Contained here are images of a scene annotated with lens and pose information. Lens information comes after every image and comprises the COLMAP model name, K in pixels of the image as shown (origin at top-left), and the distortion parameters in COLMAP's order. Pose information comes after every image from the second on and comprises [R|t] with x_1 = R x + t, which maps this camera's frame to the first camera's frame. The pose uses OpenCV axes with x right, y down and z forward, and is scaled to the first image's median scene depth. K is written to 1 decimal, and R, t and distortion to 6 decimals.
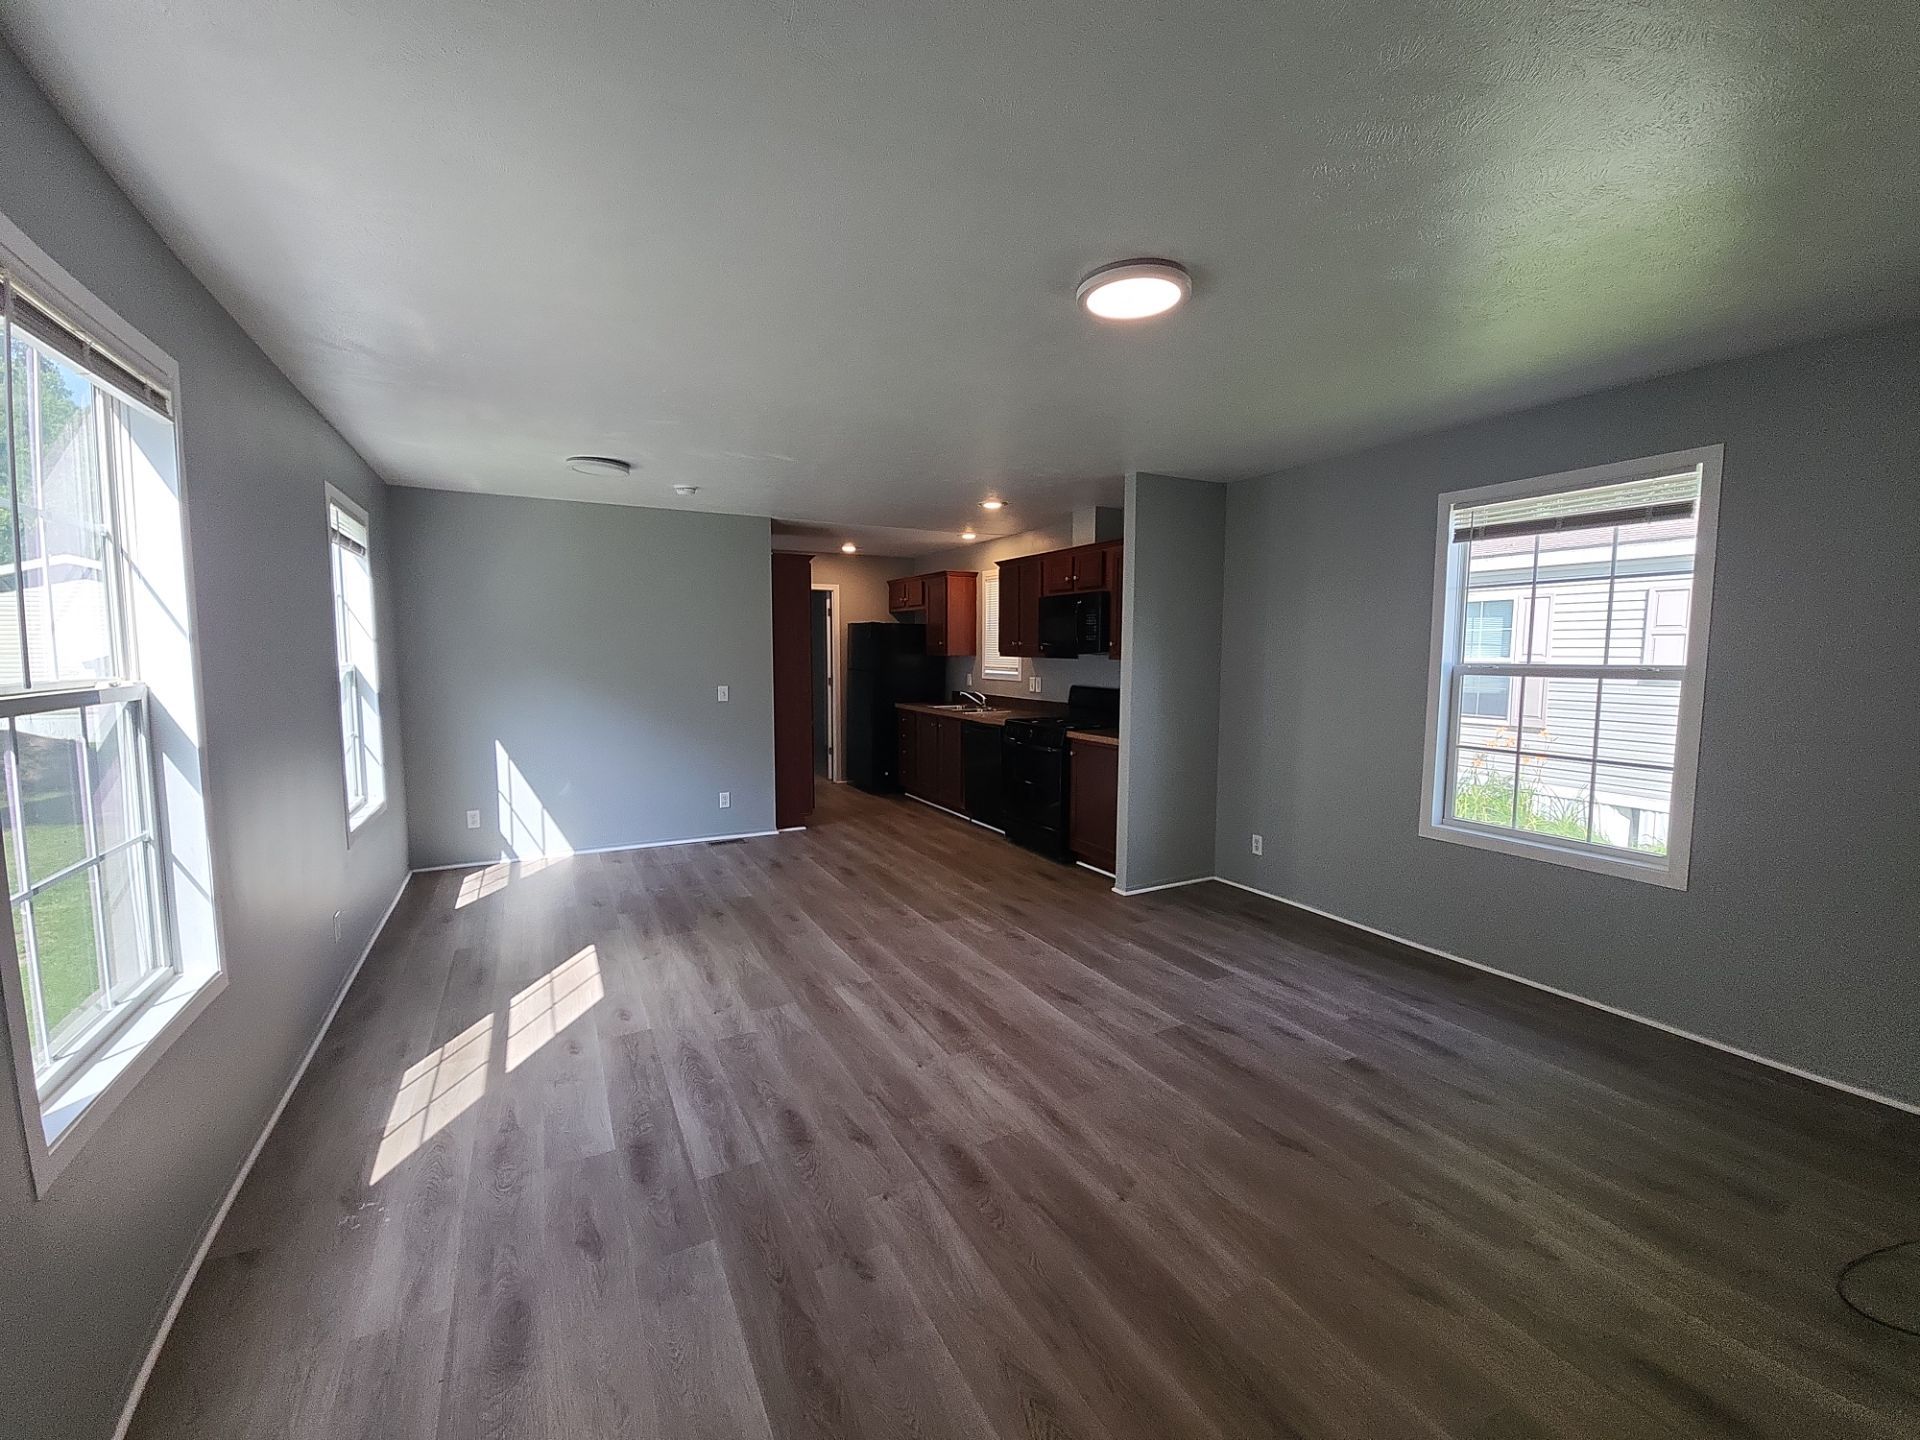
lens RADIAL K [[795.3, 0, 960.0], [0, 795.3, 720.0], [0, 0, 1]] dist [0.000966, 0.000069]
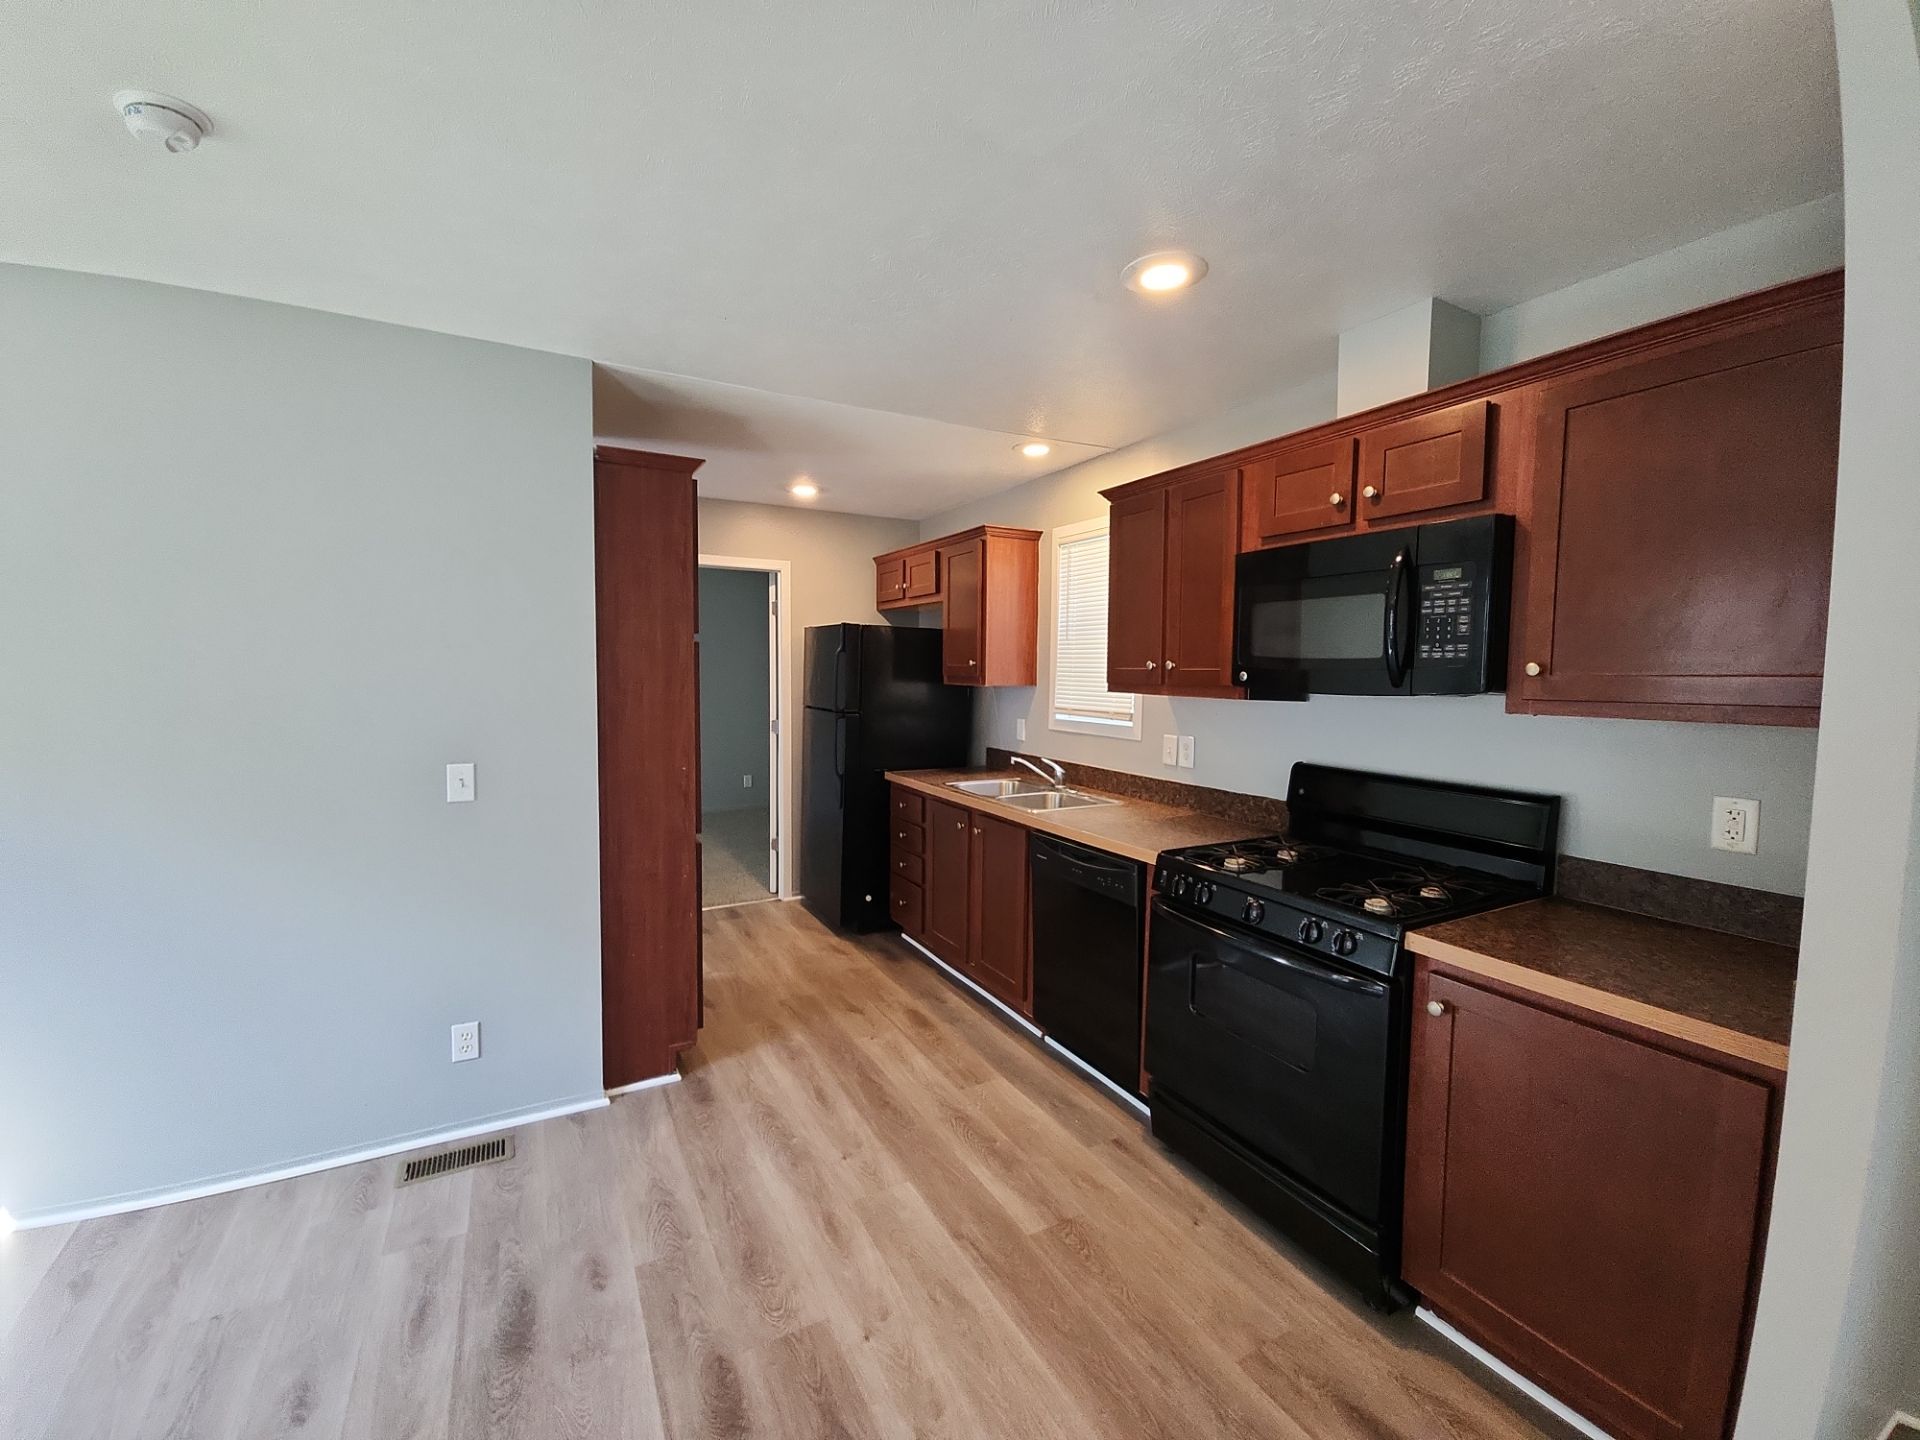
lens RADIAL K [[802.8, 0, 960.0], [0, 802.8, 720.0], [0, 0, 1]] dist [-0.000258, -0.000060]
pose [[0.999901, 0.007983, 0.011589, -0.078129], [-0.007677, 0.999627, -0.026214, -0.090127], [-0.011794, 0.026123, 0.999589, 0.946563]]
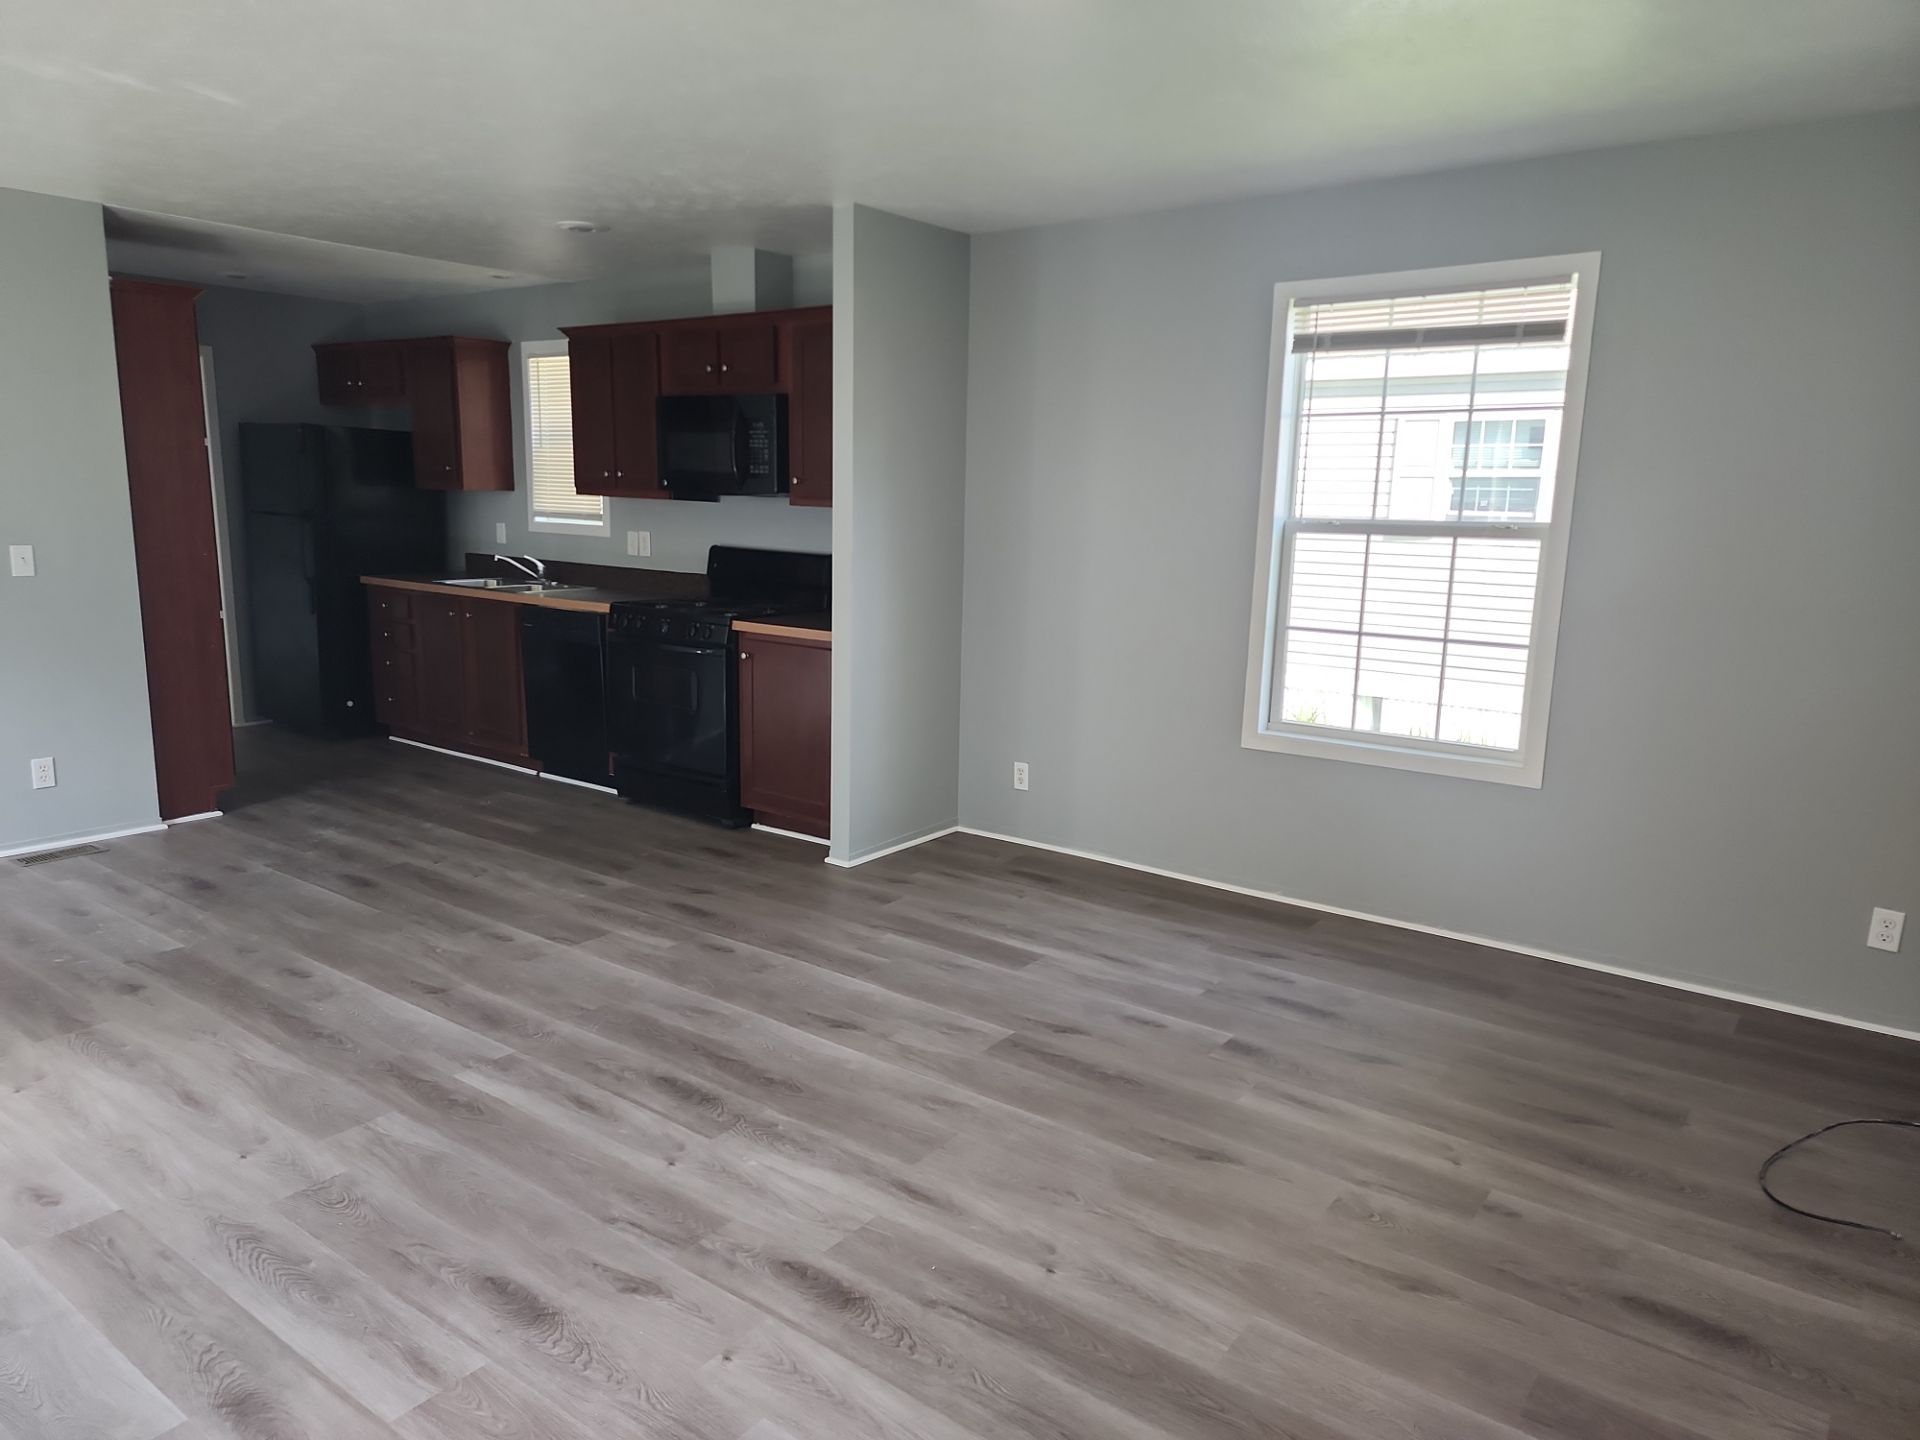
lens RADIAL K [[1281.6, 0, 960.0], [0, 1281.6, 720.0], [0, 0, 1]] dist [0.092201, -0.090341]
pose [[0.906169, -0.059182, 0.418754, -0.186756], [0.018761, 0.994811, 0.099998, -0.008220], [-0.422499, -0.082759, 0.902577, 0.006722]]
